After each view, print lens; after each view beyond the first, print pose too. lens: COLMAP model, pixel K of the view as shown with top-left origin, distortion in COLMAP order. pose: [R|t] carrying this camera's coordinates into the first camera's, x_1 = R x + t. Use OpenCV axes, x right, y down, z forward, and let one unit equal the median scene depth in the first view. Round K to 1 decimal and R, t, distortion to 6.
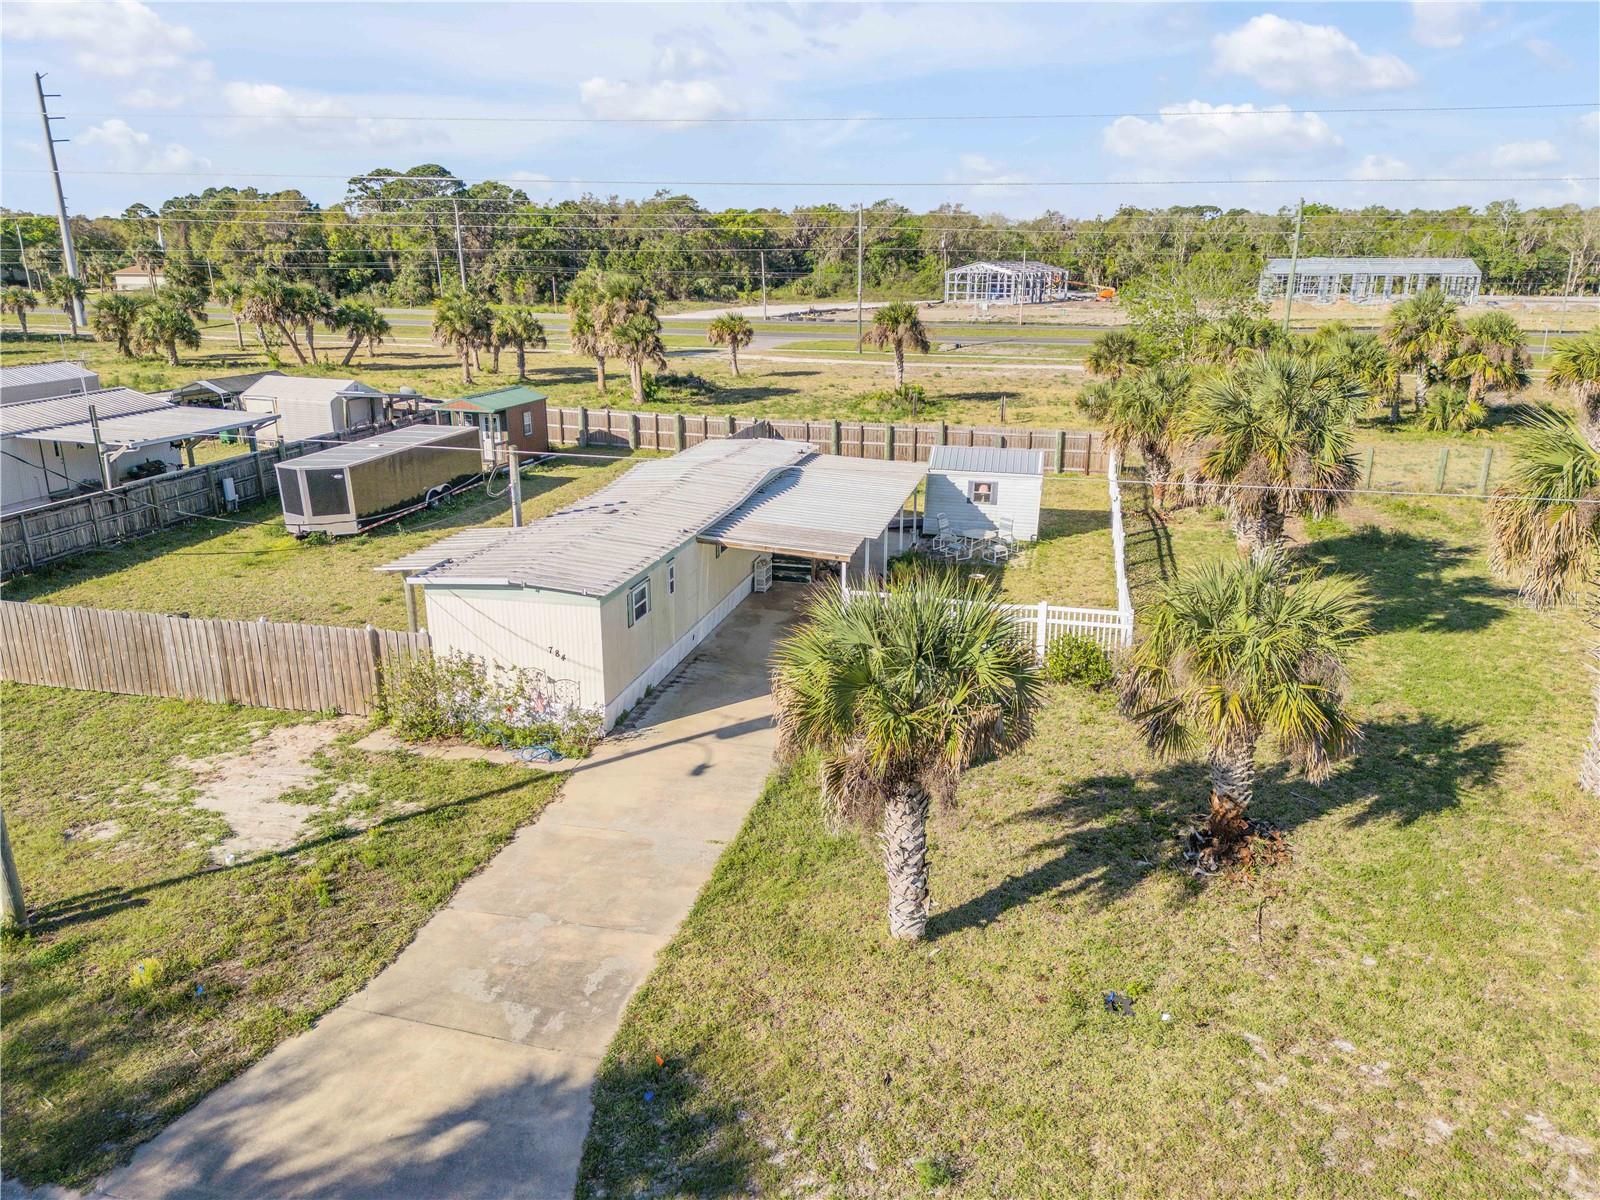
lens RADIAL K [[1134.9, 0, 806.0], [0, 1134.9, 605.7], [0, 0, 1]] dist [0.097228, -0.104777]
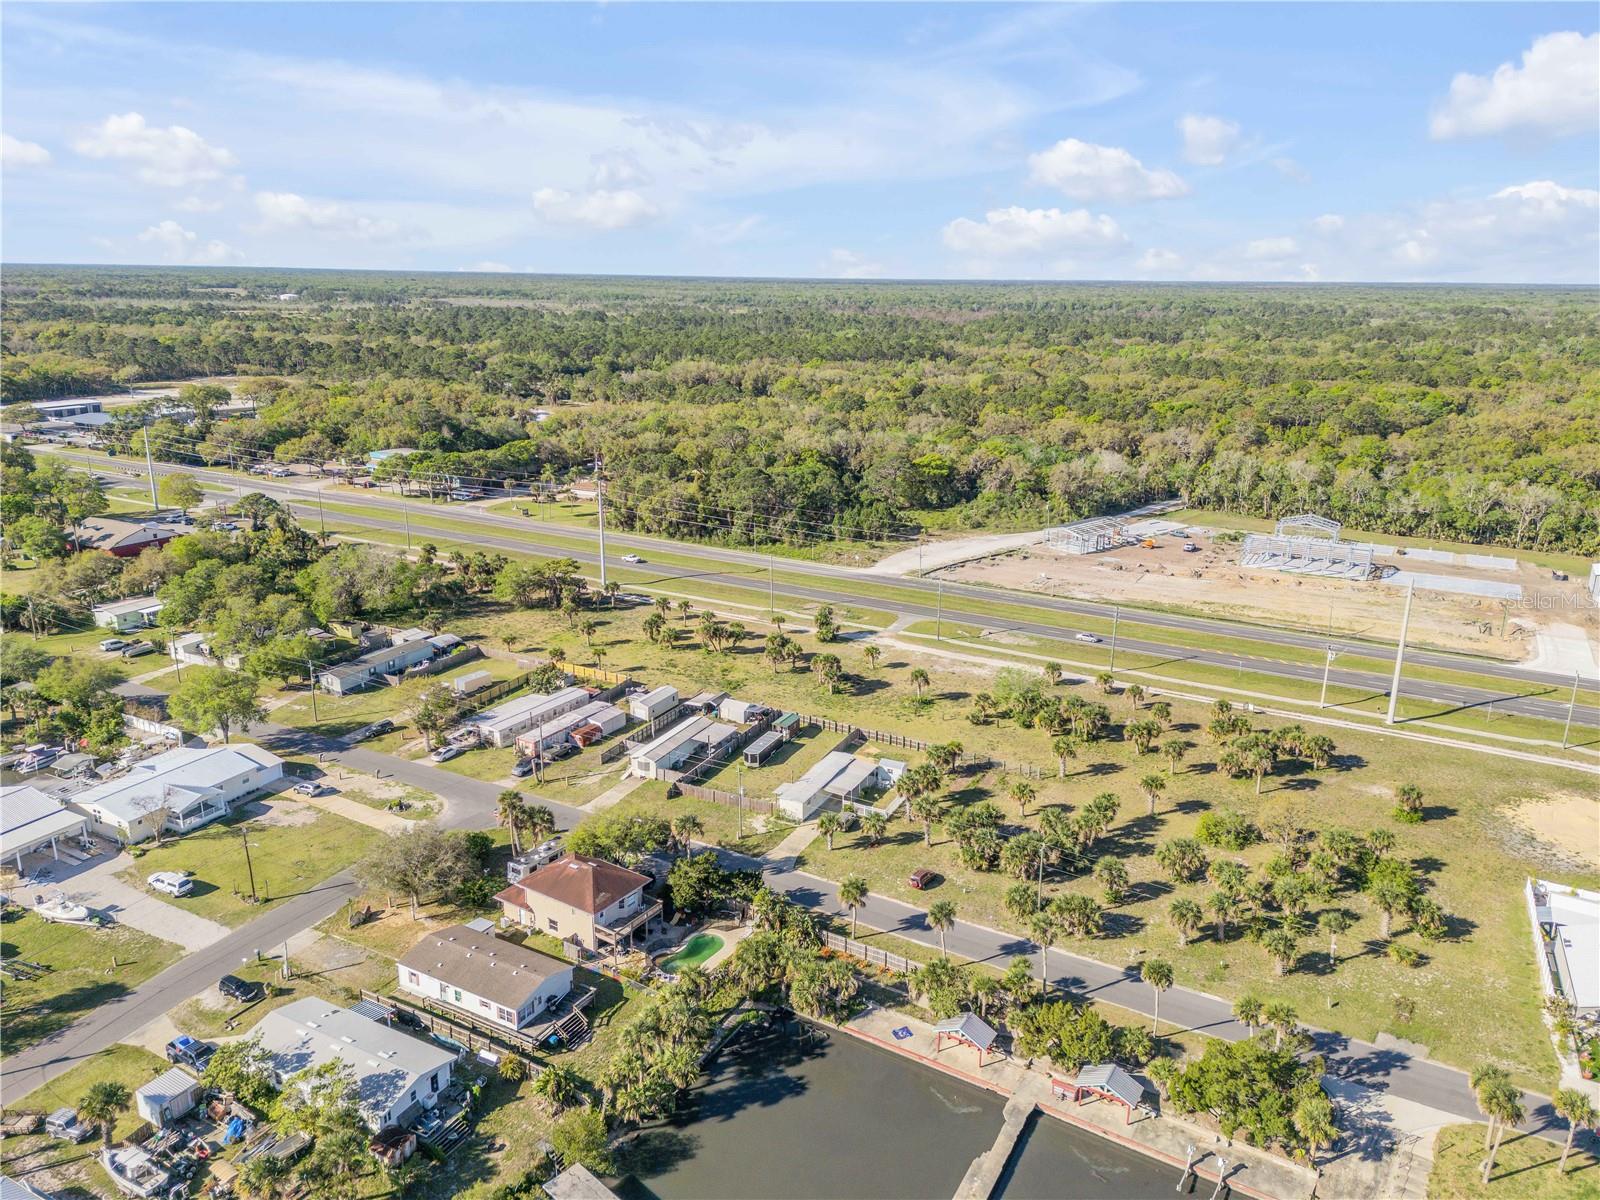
lens RADIAL K [[1142.4, 0, 806.4], [0, 1142.4, 606.3], [0, 0, 1]] dist [0.107685, -0.132183]
pose [[0.974442, 0.070658, -0.213236, 1.187075], [-0.074851, 0.997127, -0.011645, -1.064142], [0.211800, 0.027308, 0.976931, -5.589616]]
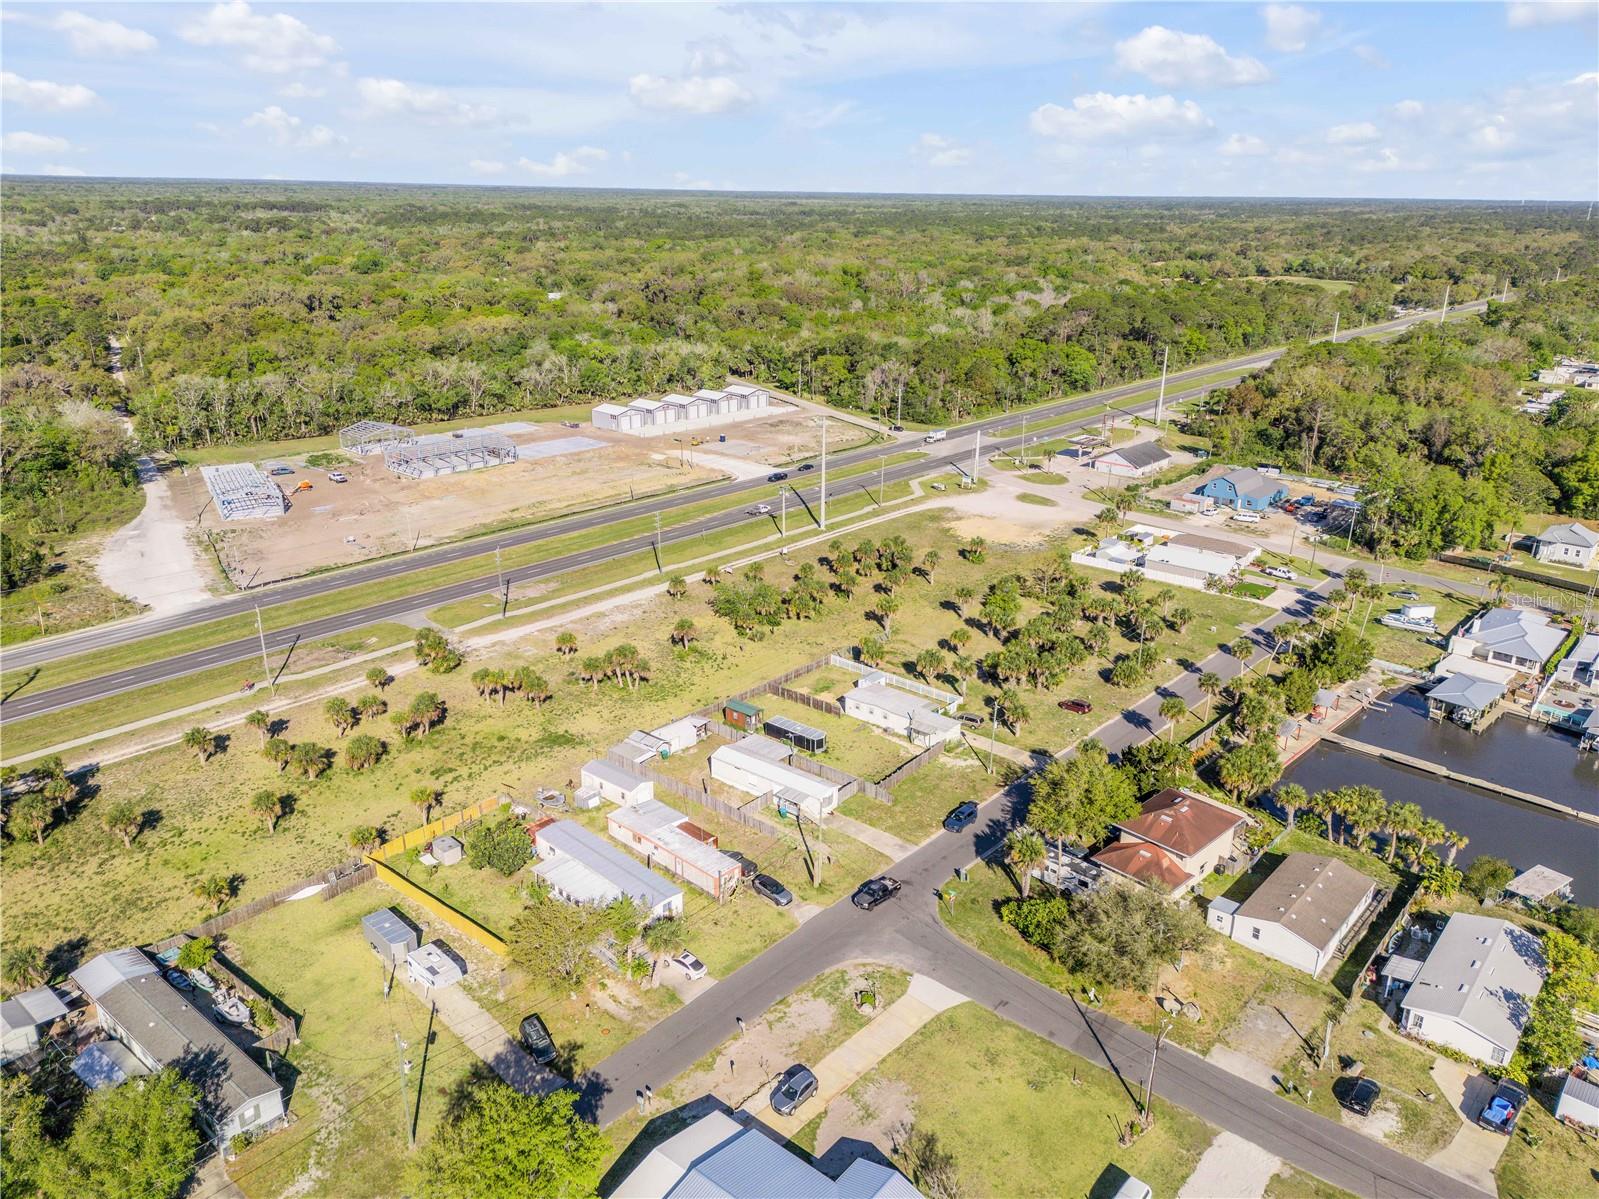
lens RADIAL K [[1141.7, 0, 805.9], [0, 1141.7, 605.8], [0, 0, 1]] dist [0.107685, -0.132183]
pose [[0.428960, -0.304437, 0.850477, -5.988523], [0.253306, 0.944263, 0.210247, -2.271025], [-0.867081, 0.125243, 0.482167, -1.606482]]
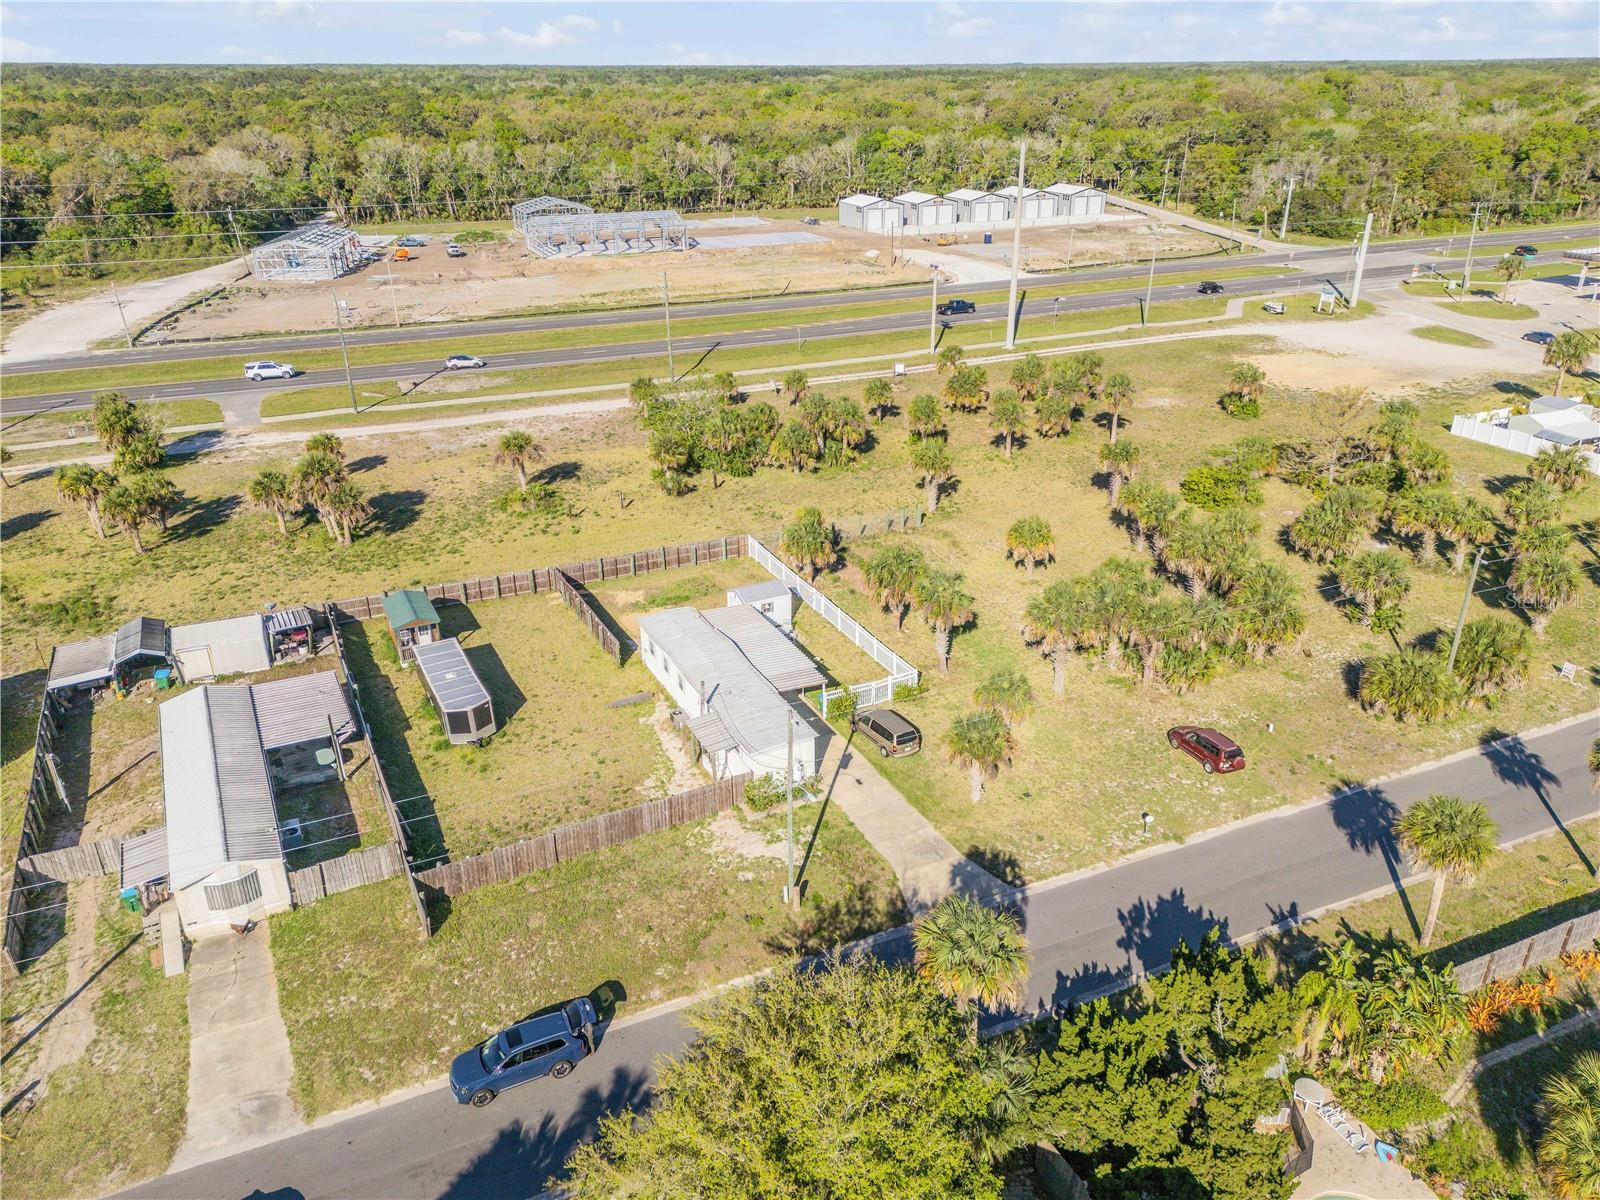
lens RADIAL K [[1134.9, 0, 806.0], [0, 1134.9, 605.7], [0, 0, 1]] dist [0.097228, -0.104777]
pose [[0.759750, -0.282509, 0.585636, -1.563716], [0.198008, 0.958424, 0.205464, -0.802660], [-0.619333, -0.040141, 0.784101, -1.040893]]
